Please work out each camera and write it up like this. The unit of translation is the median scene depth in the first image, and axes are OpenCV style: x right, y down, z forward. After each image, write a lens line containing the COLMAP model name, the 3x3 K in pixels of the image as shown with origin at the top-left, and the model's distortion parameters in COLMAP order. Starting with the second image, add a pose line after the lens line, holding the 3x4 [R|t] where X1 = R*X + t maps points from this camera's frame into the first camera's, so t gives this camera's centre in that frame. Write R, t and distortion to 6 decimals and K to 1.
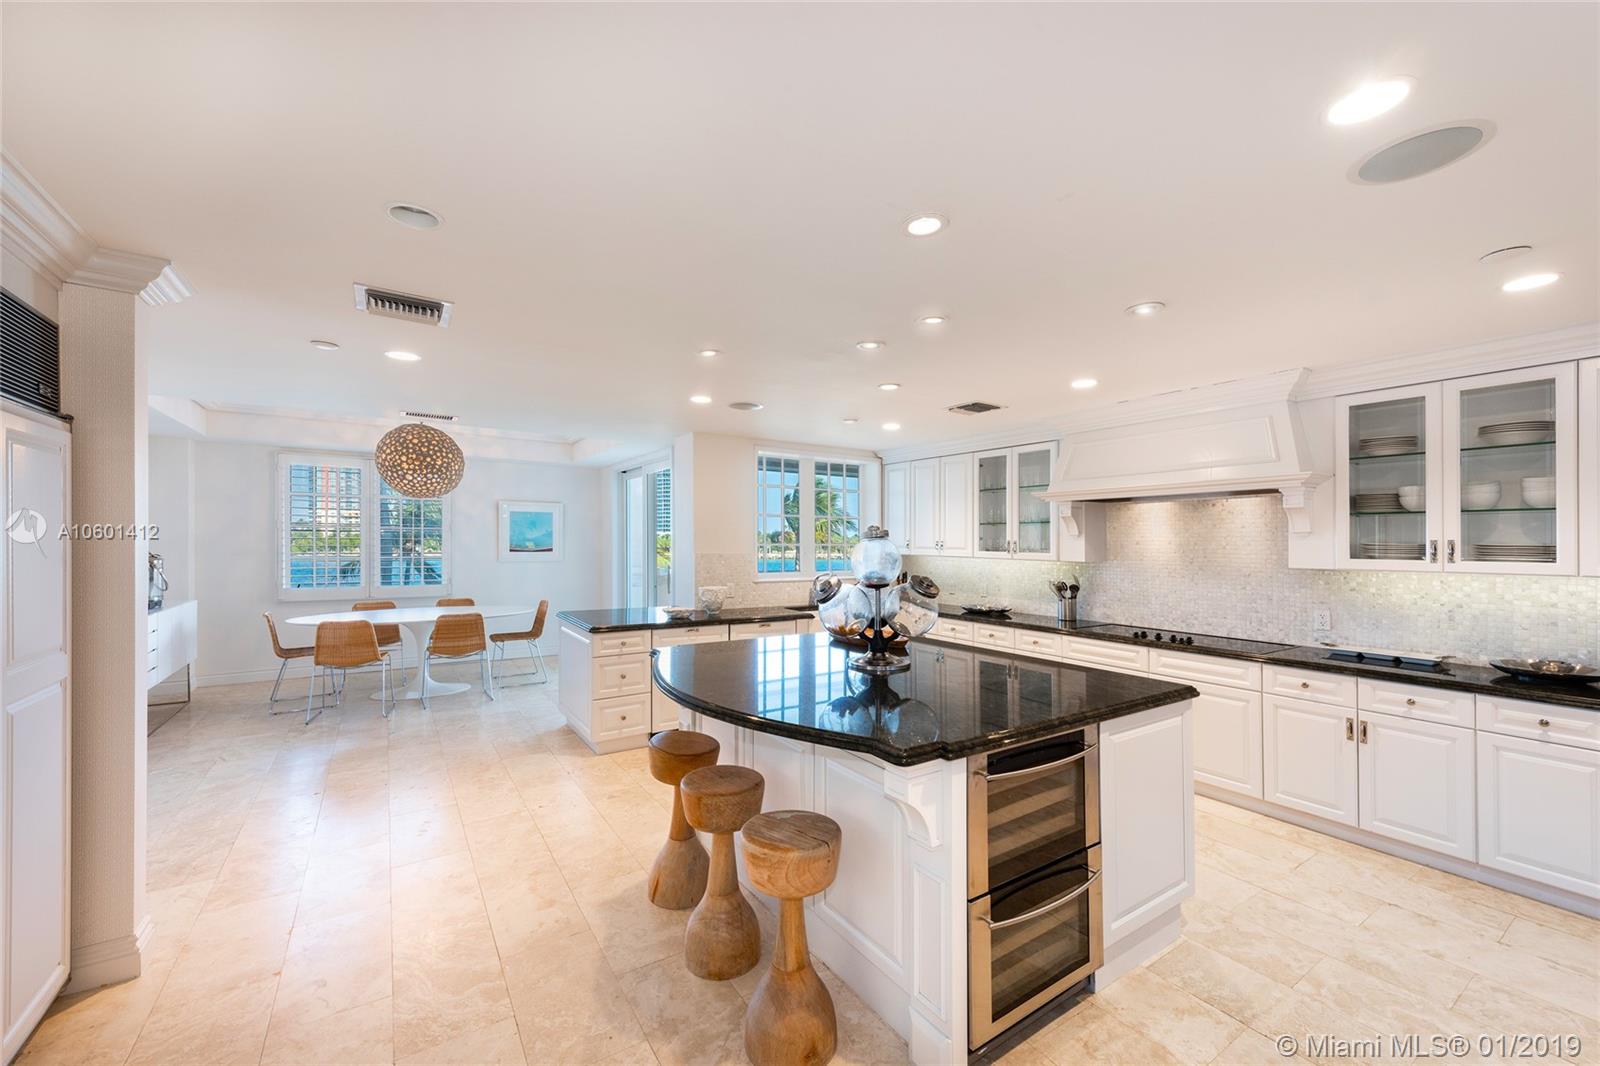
lens RADIAL K [[630.6, 0, 797.6], [0, 630.6, 517.4], [0, 0, 1]] dist [0.001883, 0.000000]
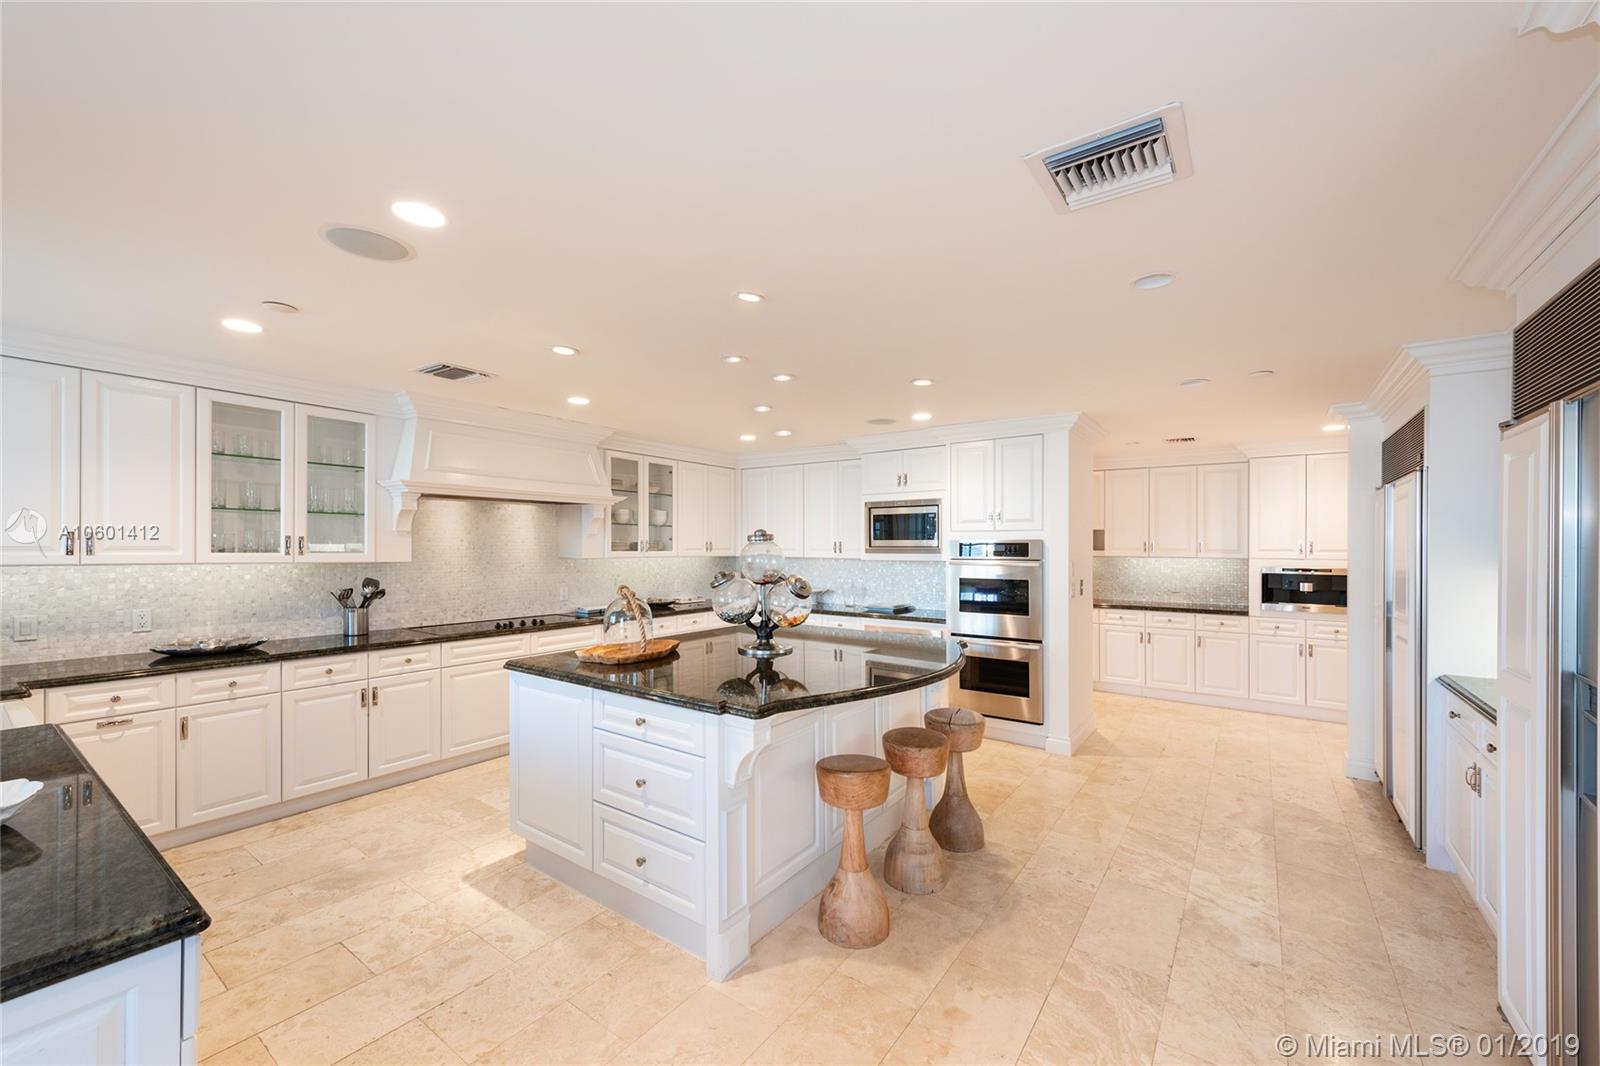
lens RADIAL K [[630.6, 0, 794.9], [0, 630.6, 545.9], [0, 0, 1]] dist [0.001883, 0.000000]
pose [[-0.353865, -0.015583, 0.935167, -0.617435], [-0.051207, 0.998684, -0.002736, 0.024778], [-0.933894, -0.048855, -0.354198, 0.877384]]
